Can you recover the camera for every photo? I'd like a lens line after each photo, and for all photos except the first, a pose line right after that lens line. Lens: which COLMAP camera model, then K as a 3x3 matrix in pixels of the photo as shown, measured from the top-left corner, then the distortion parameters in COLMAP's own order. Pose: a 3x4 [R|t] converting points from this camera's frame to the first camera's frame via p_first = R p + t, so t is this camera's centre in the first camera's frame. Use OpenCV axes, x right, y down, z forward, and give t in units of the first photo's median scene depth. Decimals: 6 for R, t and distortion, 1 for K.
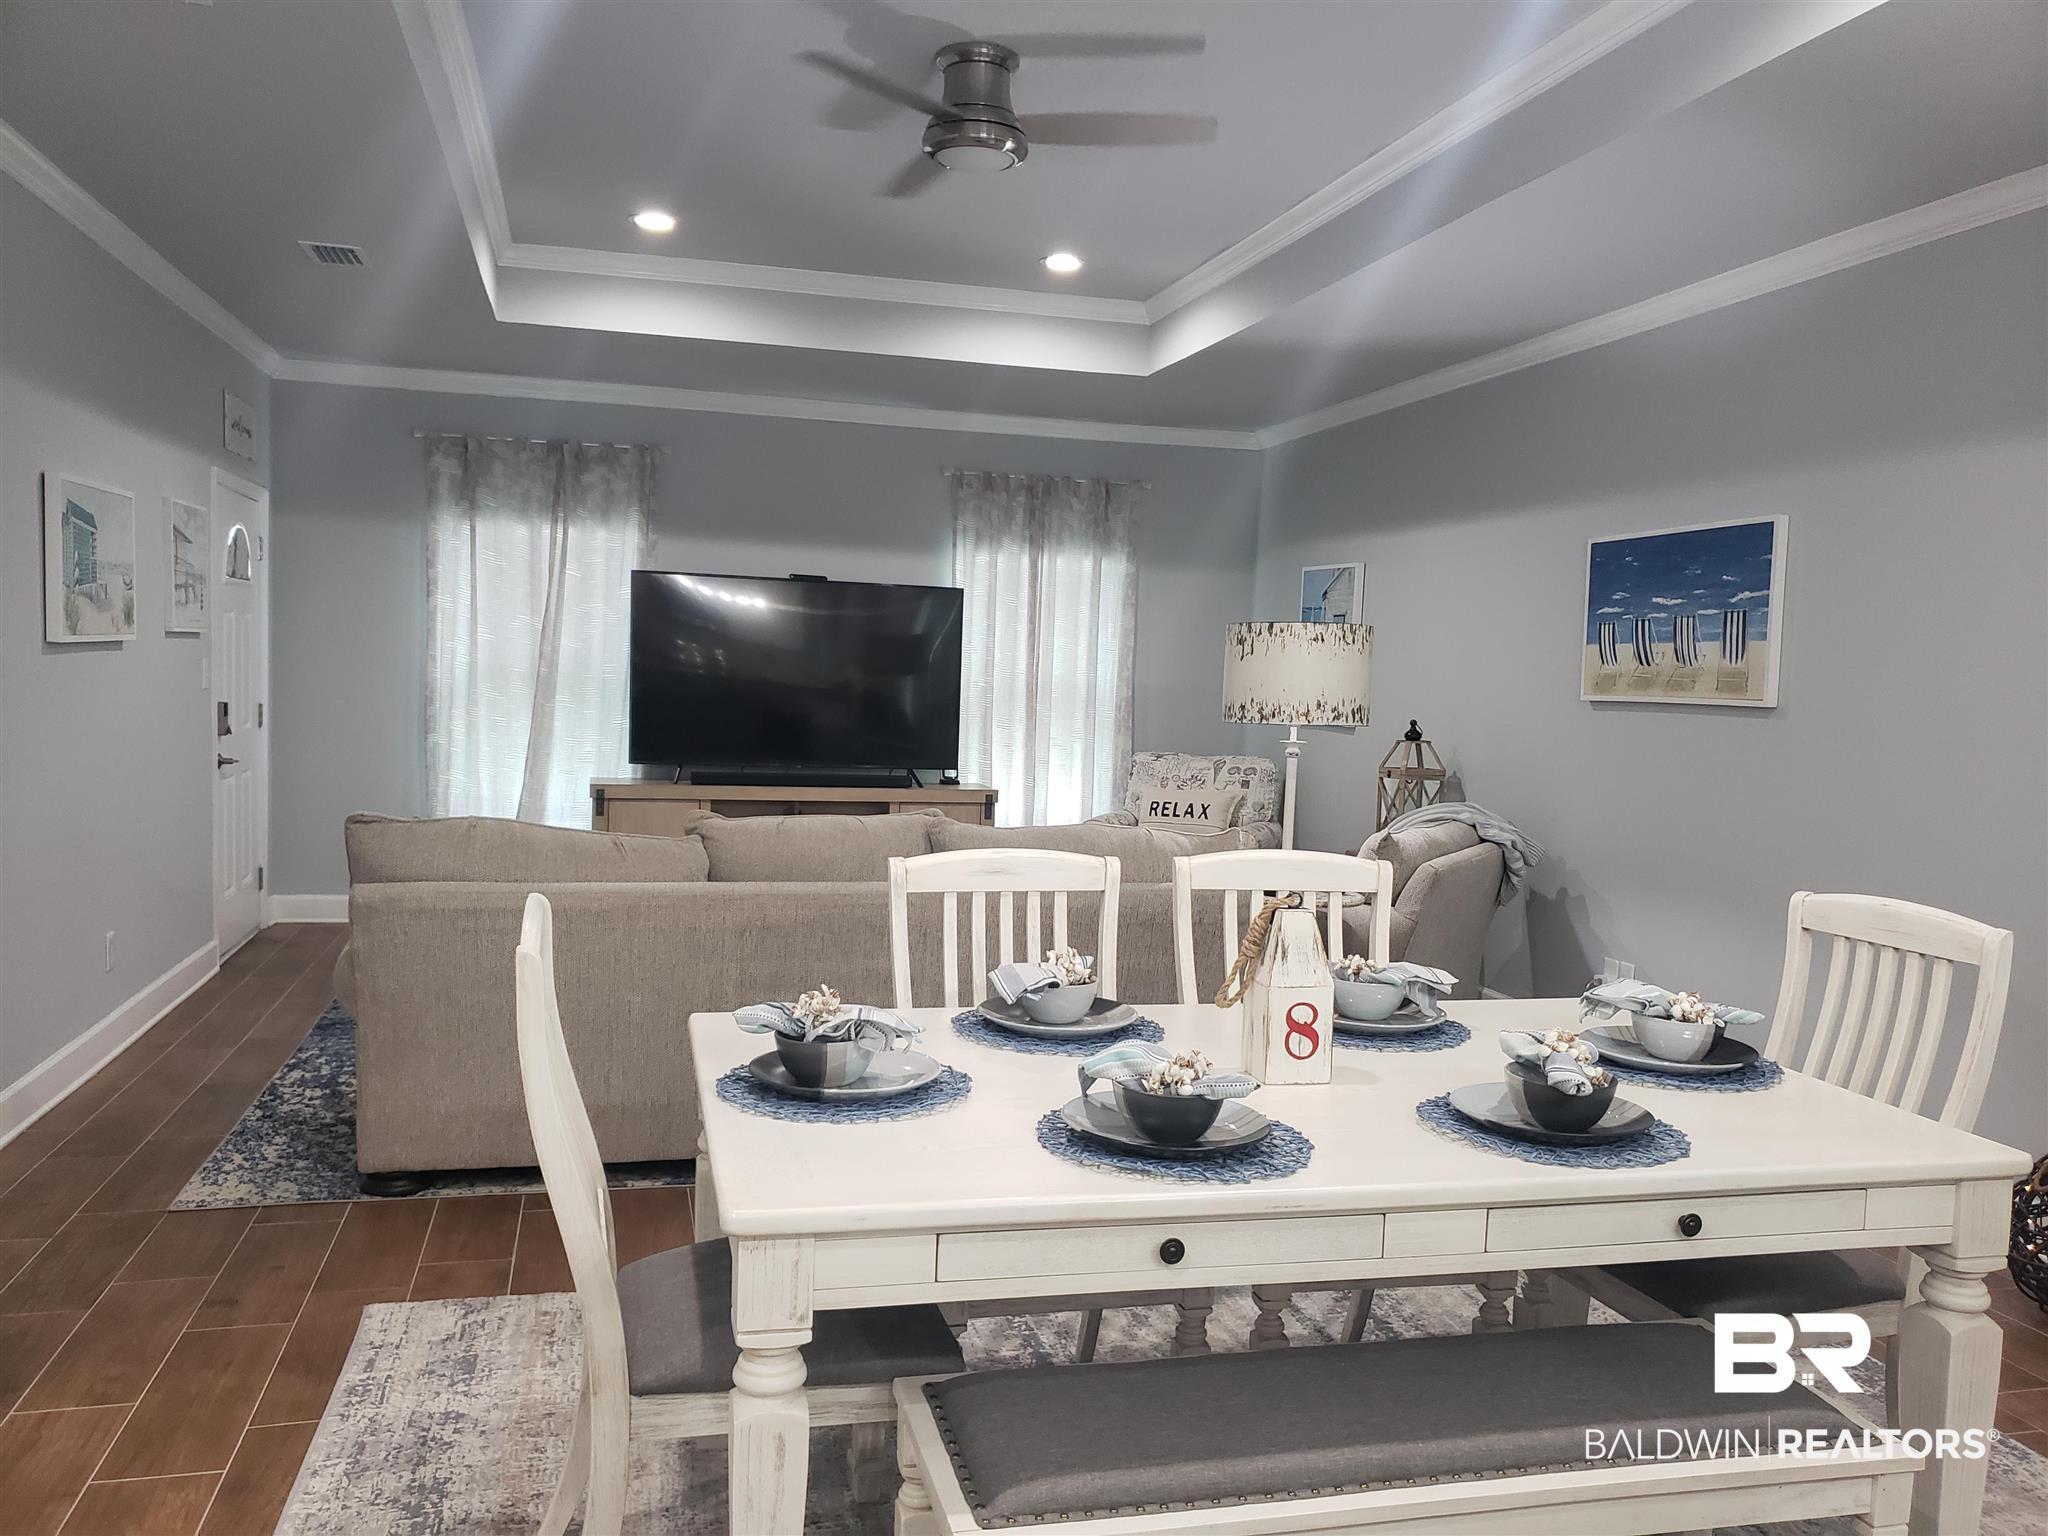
lens RADIAL K [[1582.8, 0, 1029.4], [0, 1582.8, 762.3], [0, 0, 1]] dist [0.001754, 0.004101]
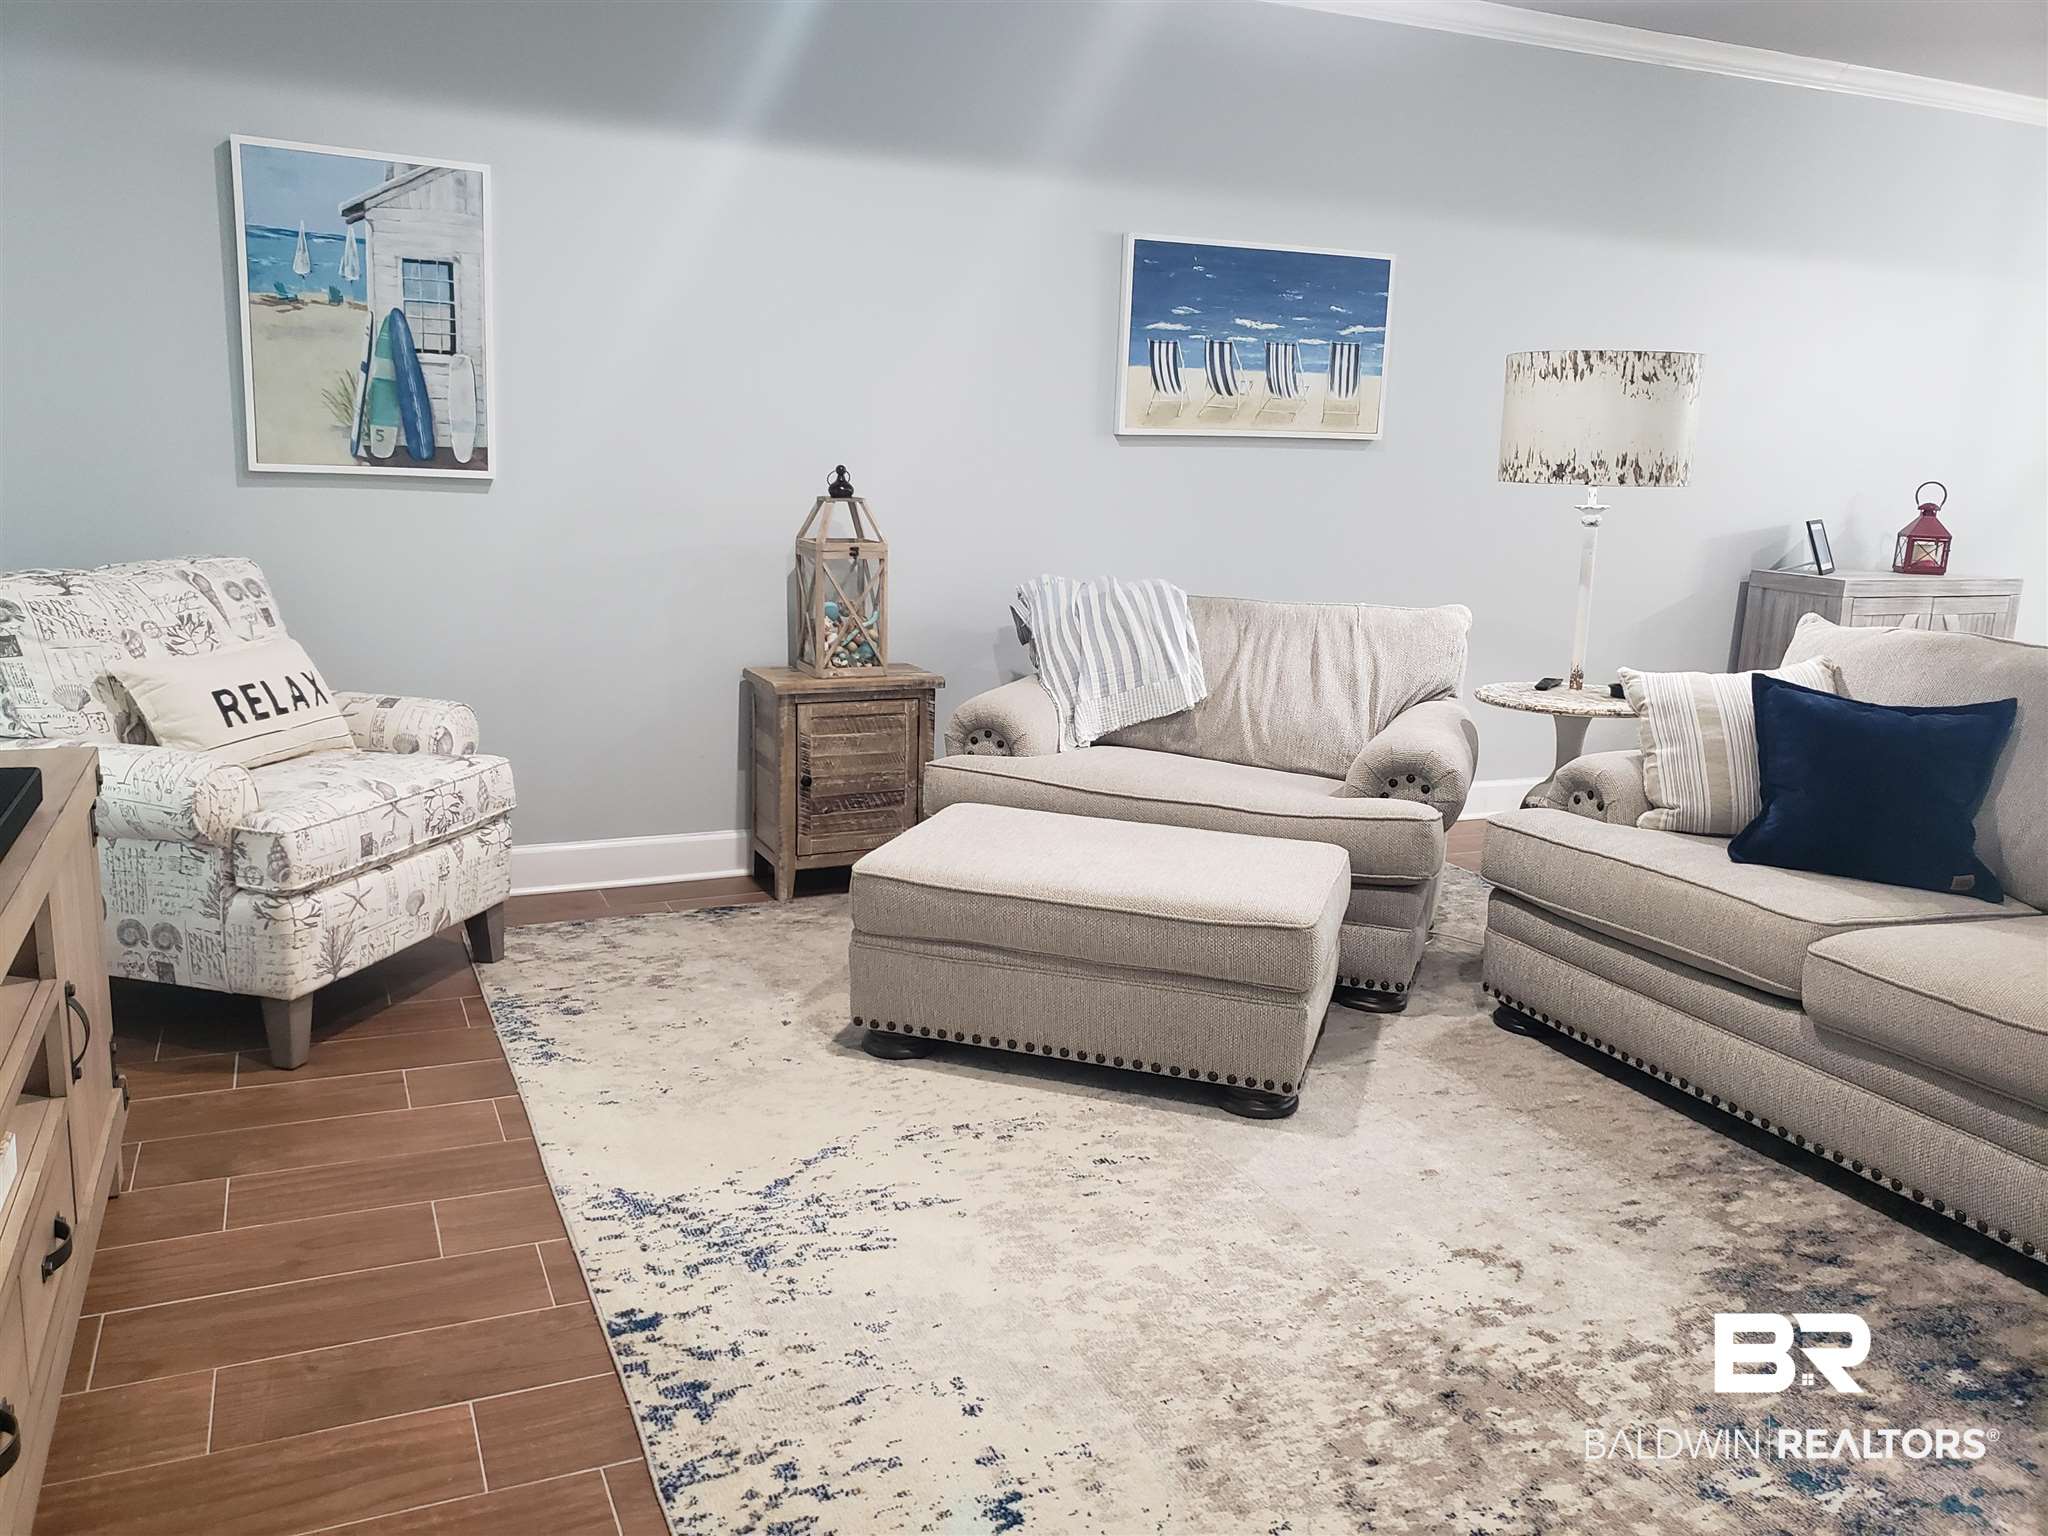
lens RADIAL K [[1582.8, 0, 1009.5], [0, 1582.8, 754.6], [0, 0, 1]] dist [0.001754, 0.004101]
pose [[-0.144258, -0.228065, 0.962900, -0.494141], [0.021707, 0.972115, 0.233500, -0.071502], [-0.989302, 0.054586, -0.135285, 1.199777]]
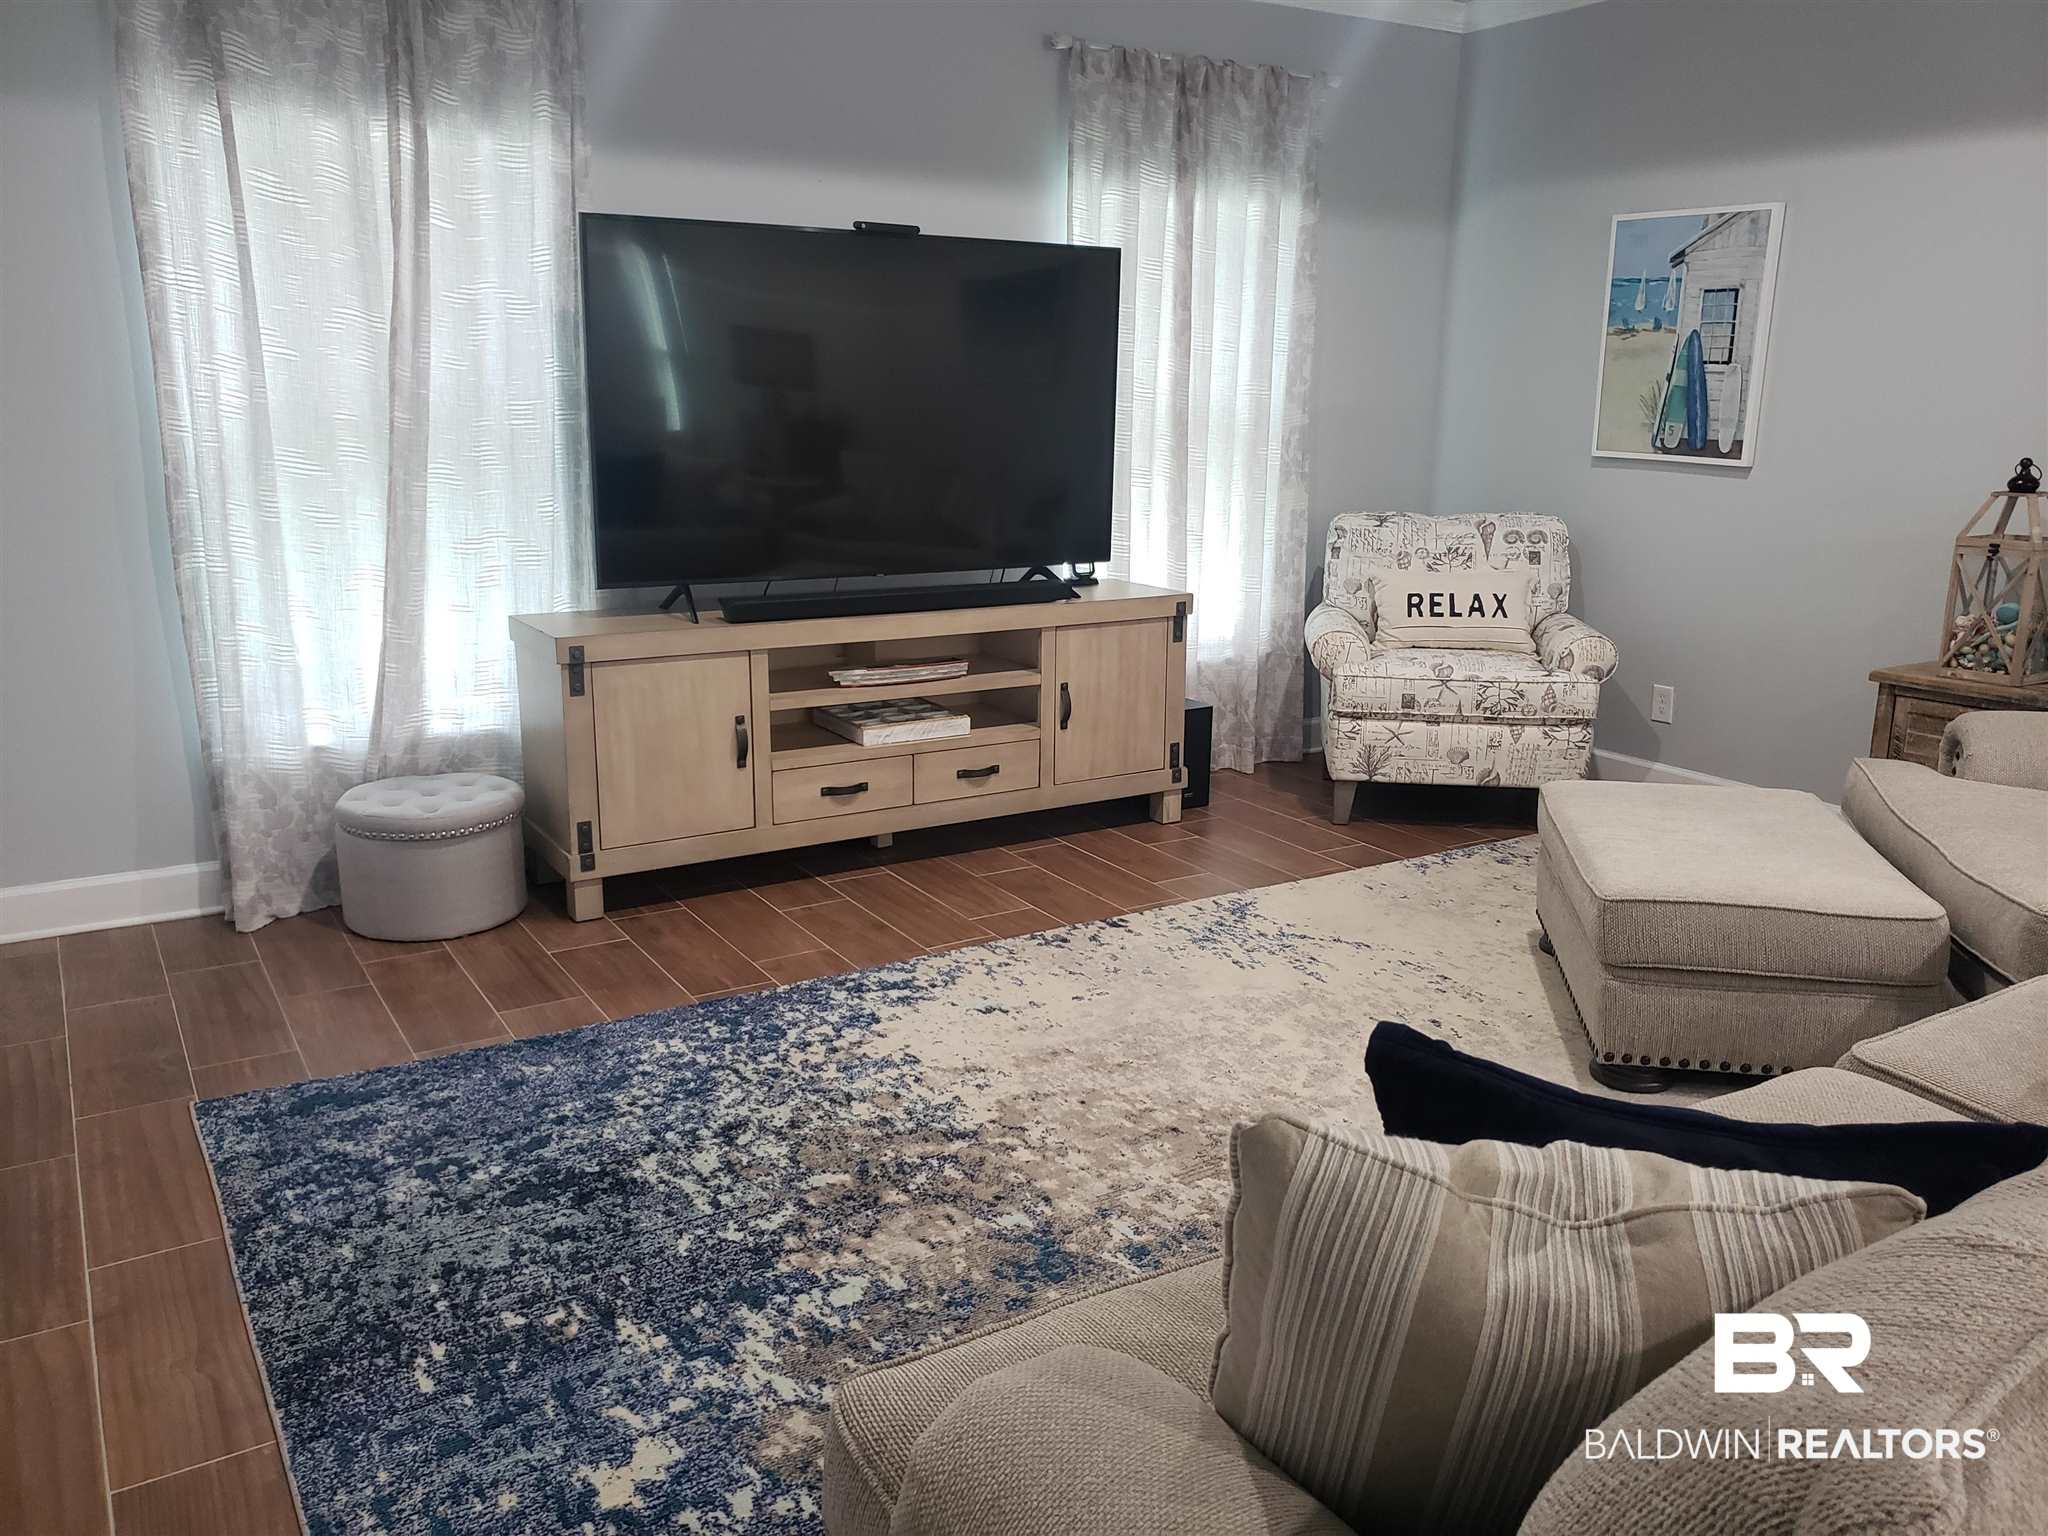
lens RADIAL K [[1582.8, 0, 1021.9], [0, 1582.8, 753.4], [0, 0, 1]] dist [0.001754, 0.004101]
pose [[0.959066, -0.088749, 0.268917, -0.356826], [0.039327, 0.982161, 0.183883, -0.050890], [-0.280439, -0.165781, 0.945447, 0.595229]]
